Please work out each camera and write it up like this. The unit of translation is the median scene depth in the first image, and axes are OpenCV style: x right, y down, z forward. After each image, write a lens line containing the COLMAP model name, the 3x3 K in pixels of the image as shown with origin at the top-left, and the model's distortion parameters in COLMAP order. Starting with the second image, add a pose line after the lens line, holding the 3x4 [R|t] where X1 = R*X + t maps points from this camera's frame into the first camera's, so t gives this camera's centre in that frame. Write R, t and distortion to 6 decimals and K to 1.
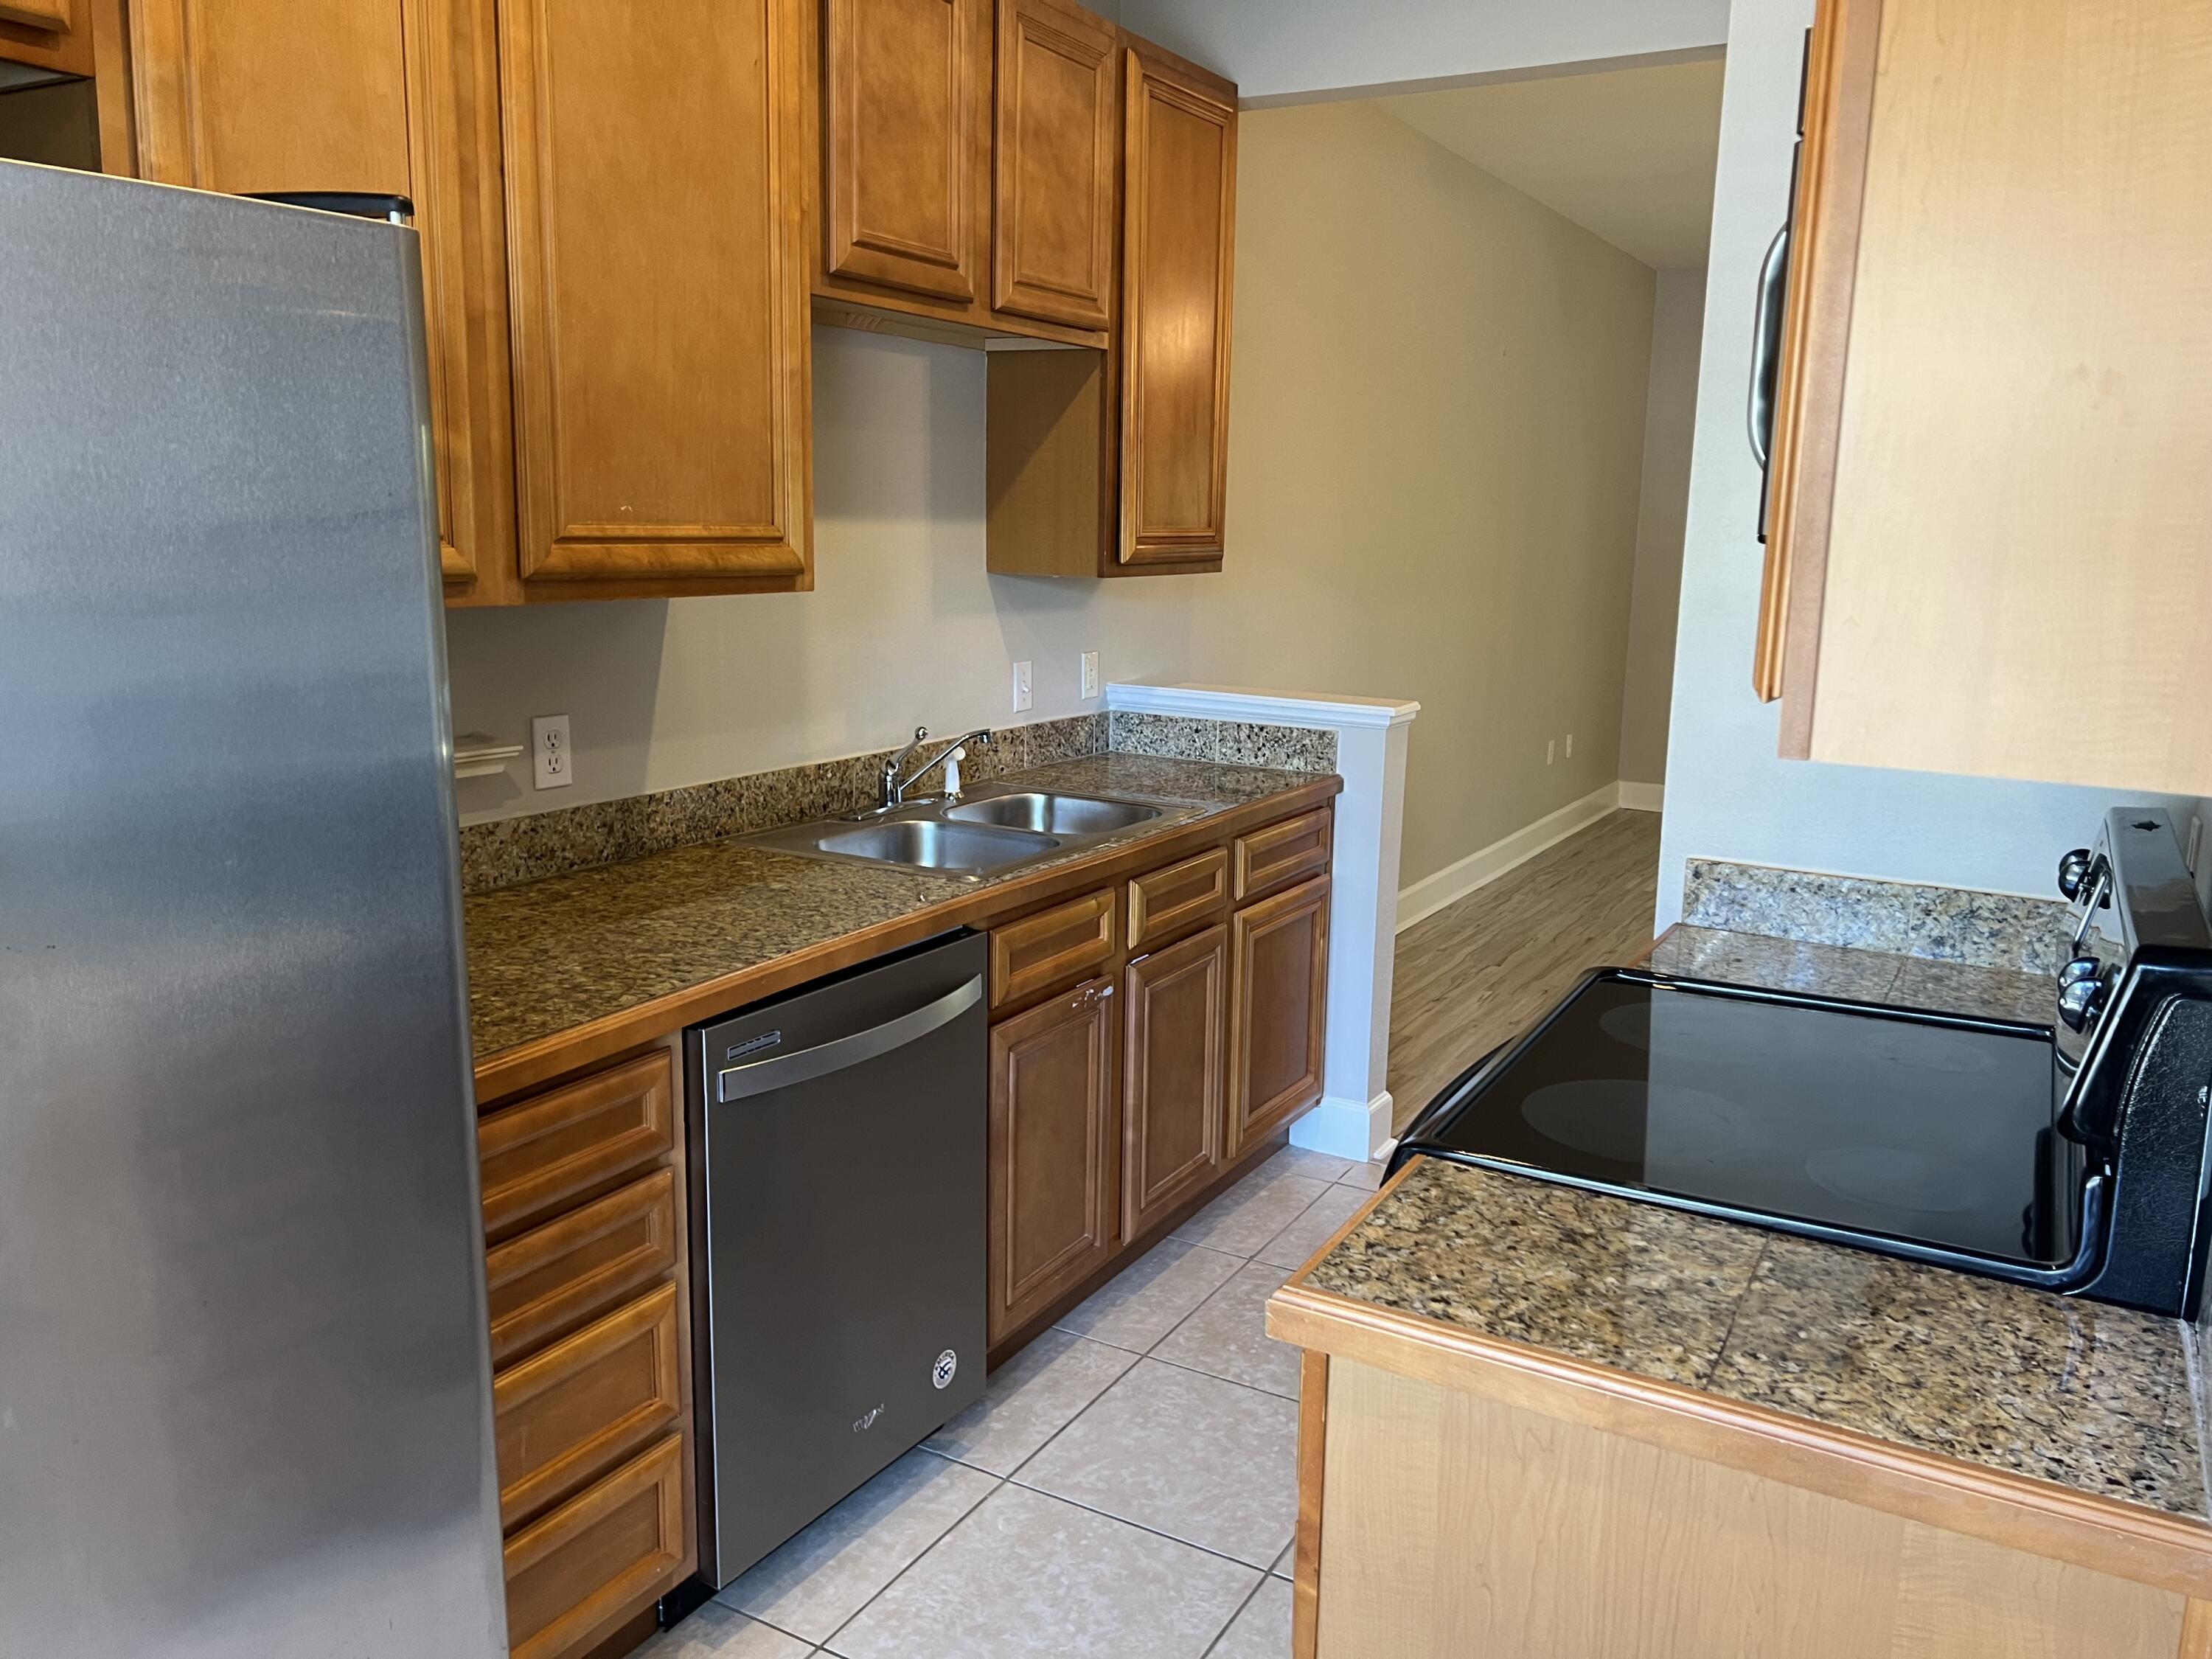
lens RADIAL K [[1673.2, 0, 1126.2], [0, 1673.2, 816.0], [0, 0, 1]] dist [0.063999, -0.073611]
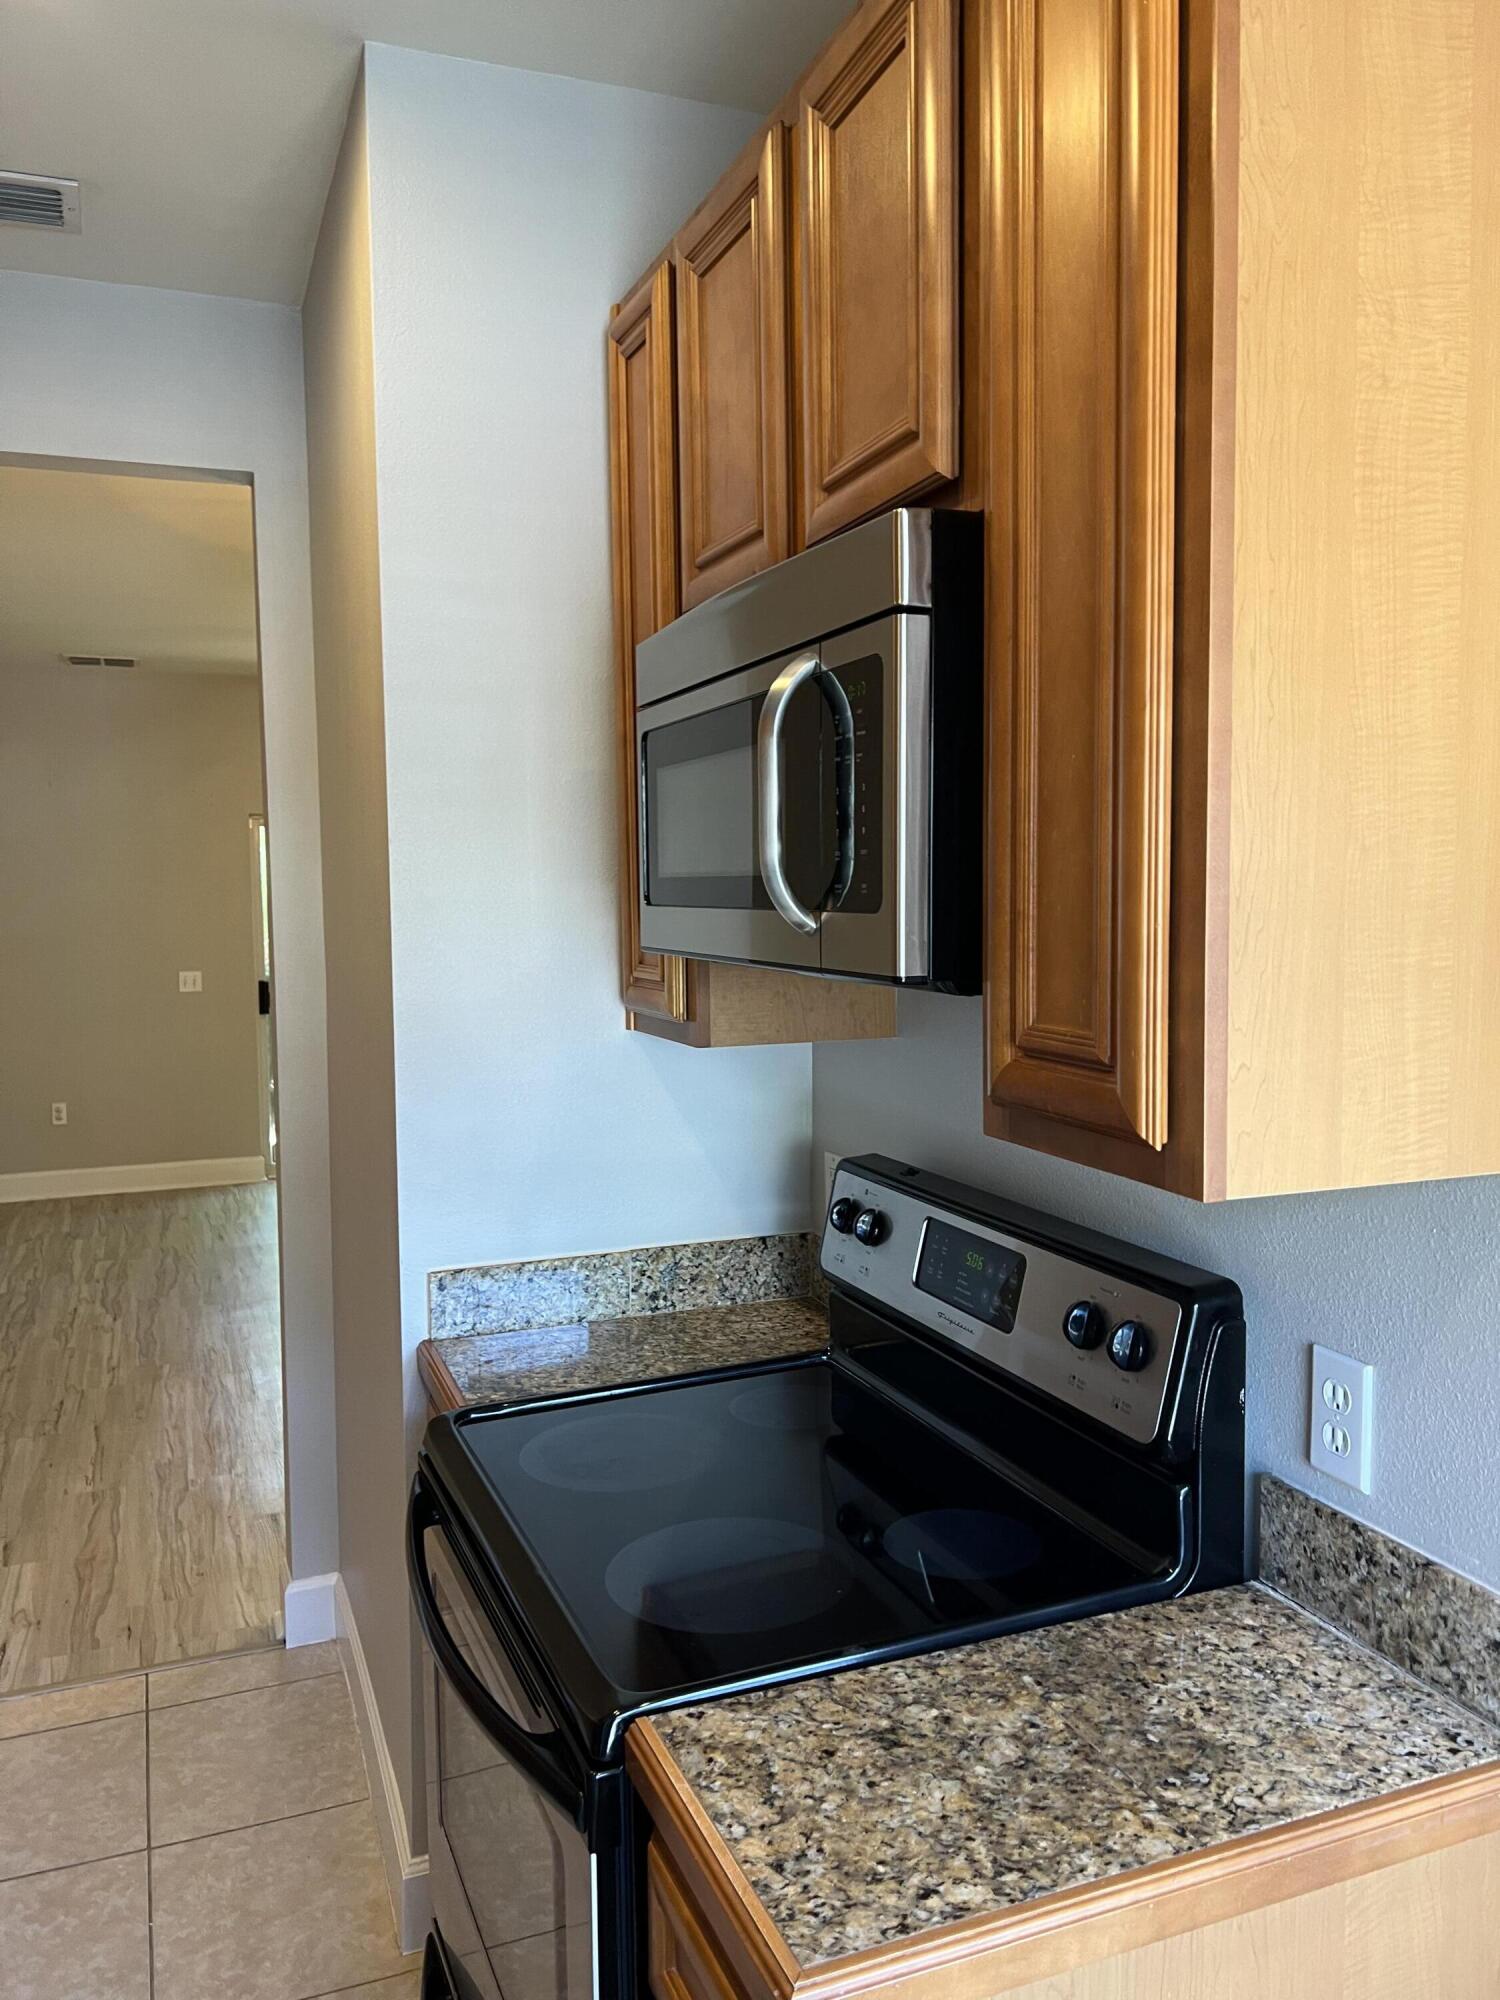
lens RADIAL K [[1512.9, 0, 751.3], [0, 1512.9, 996.3], [0, 0, 1]] dist [0.063999, -0.073611]
pose [[0.630862, -0.089120, 0.770760, -0.235565], [0.168850, 0.985343, -0.024272, -0.086278], [-0.757300, 0.145455, 0.636663, 0.278700]]
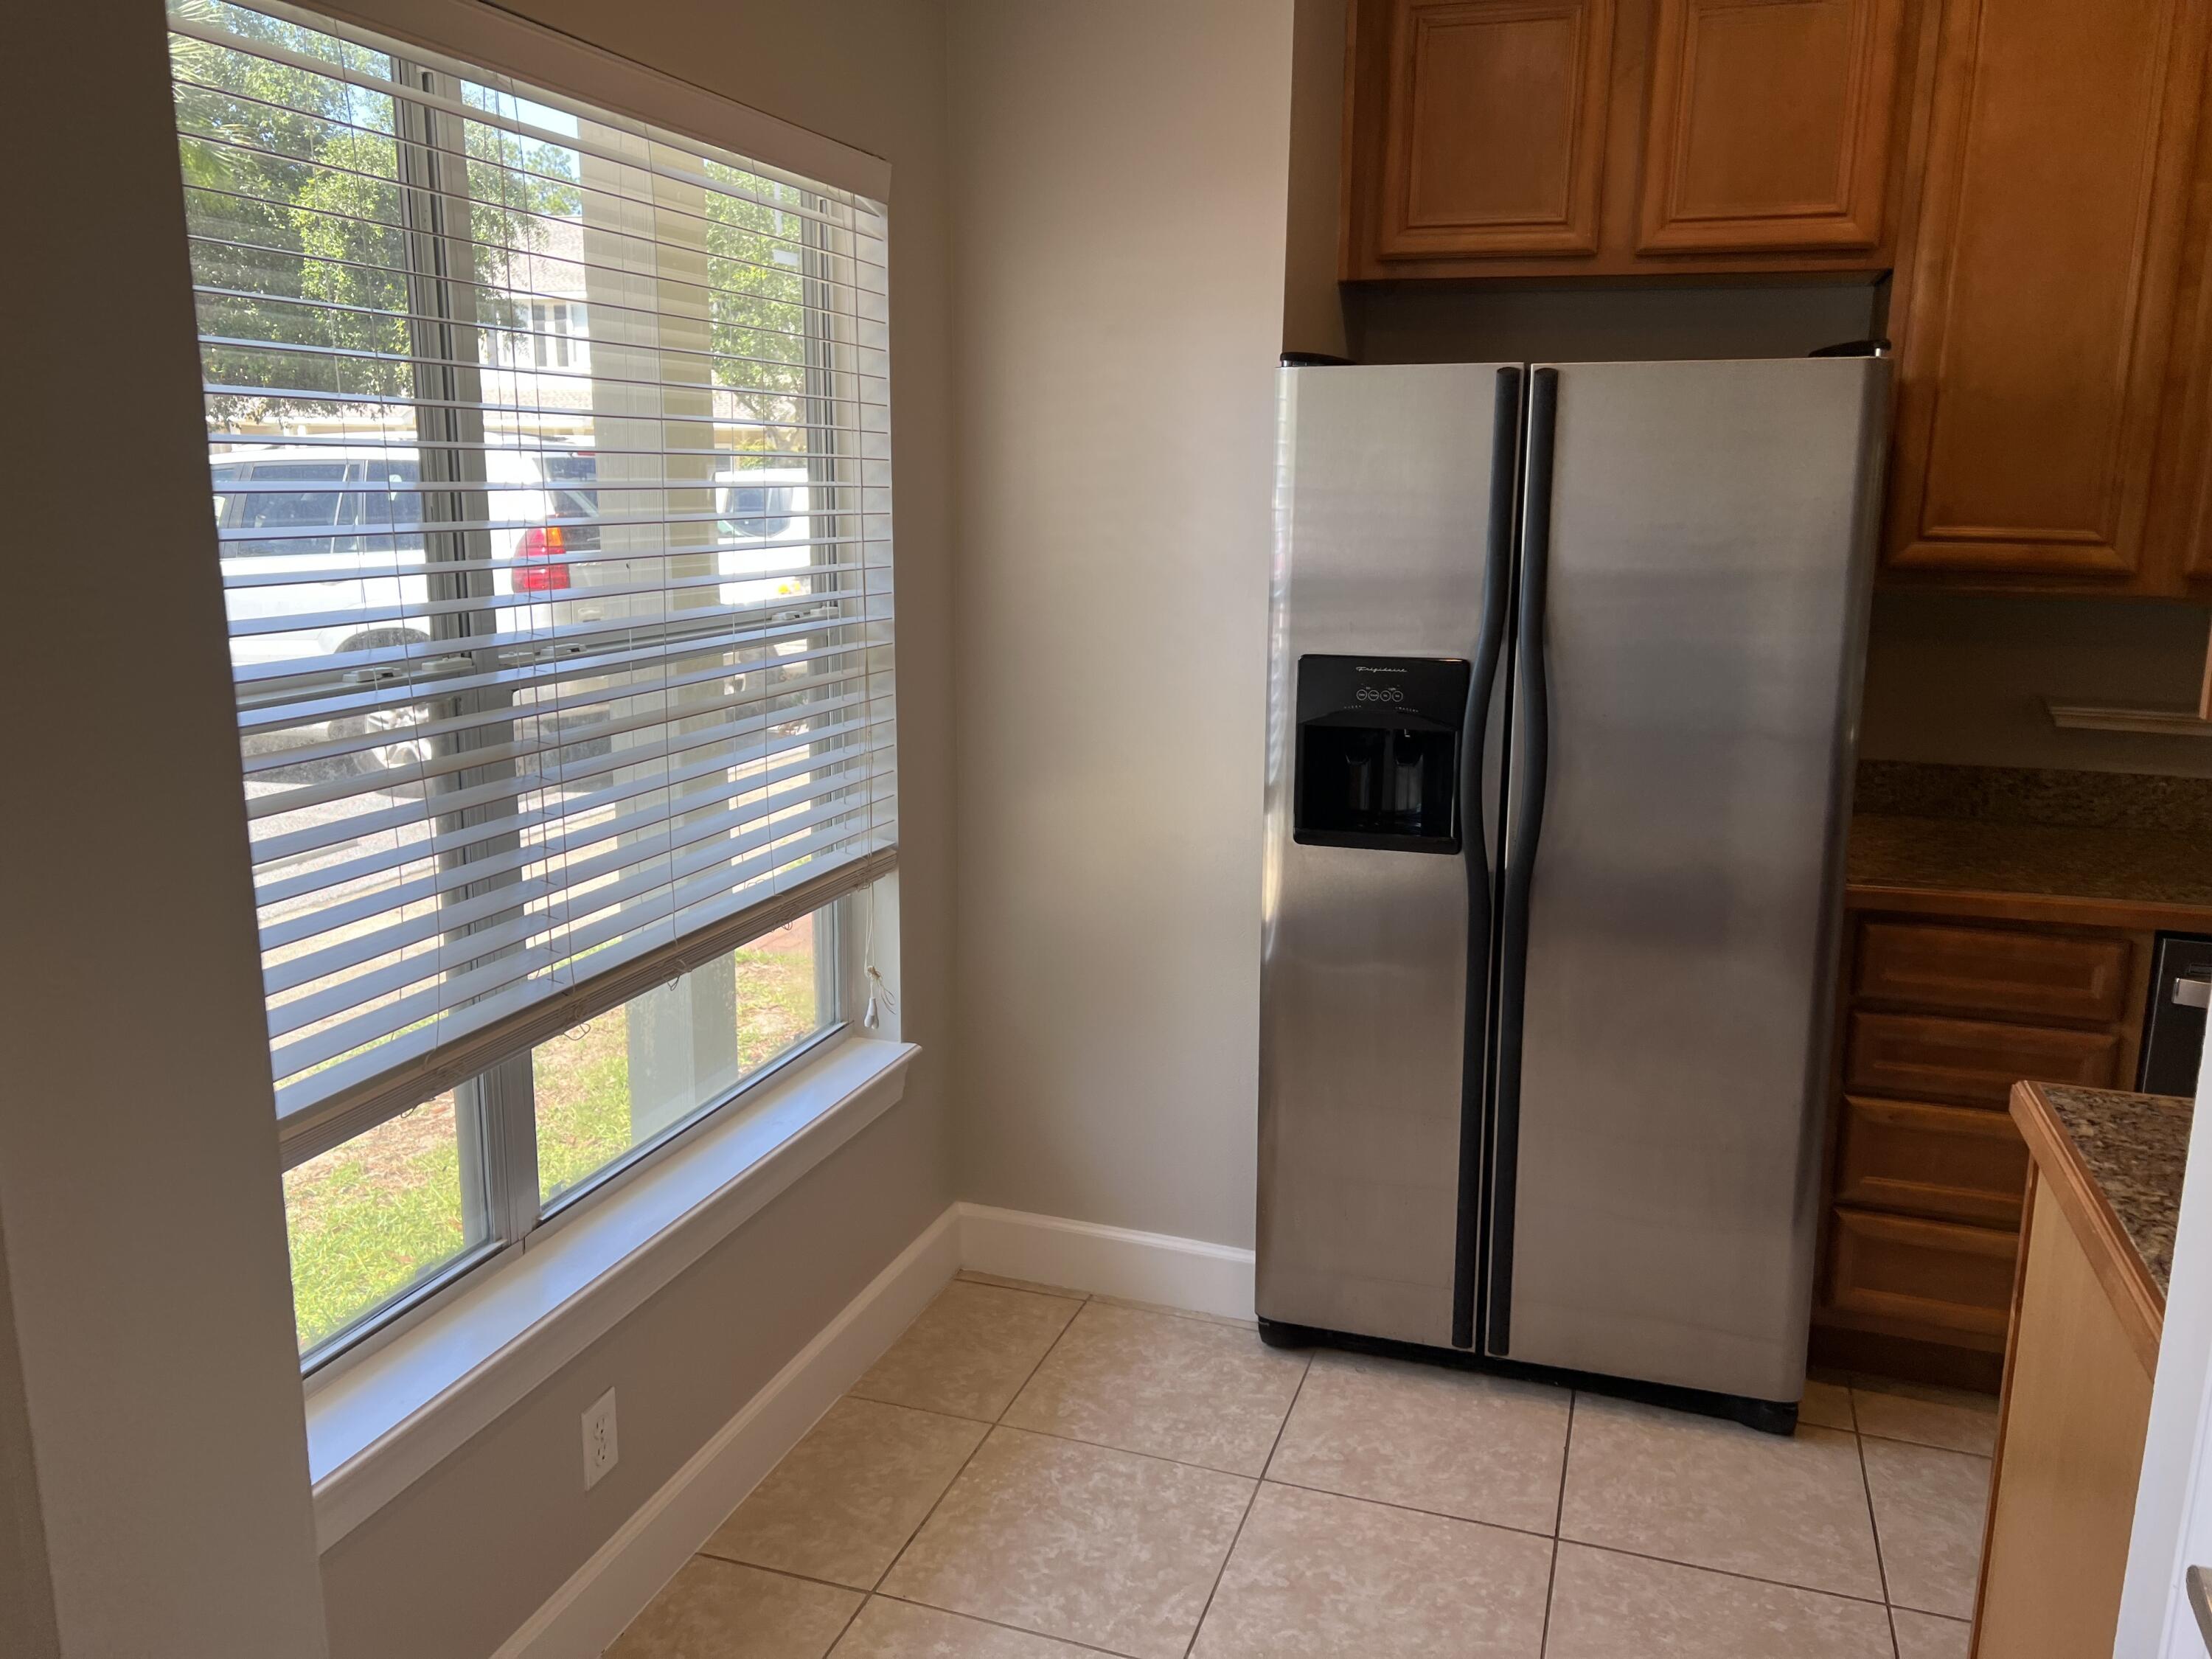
lens RADIAL K [[1673.2, 0, 1108.7], [0, 1673.2, 817.3], [0, 0, 1]] dist [0.063999, -0.073611]
pose [[0.187178, 0.181824, -0.965352, 0.705547], [-0.189766, 0.970902, 0.146074, 0.004107], [0.963822, 0.155849, 0.216236, -0.037694]]
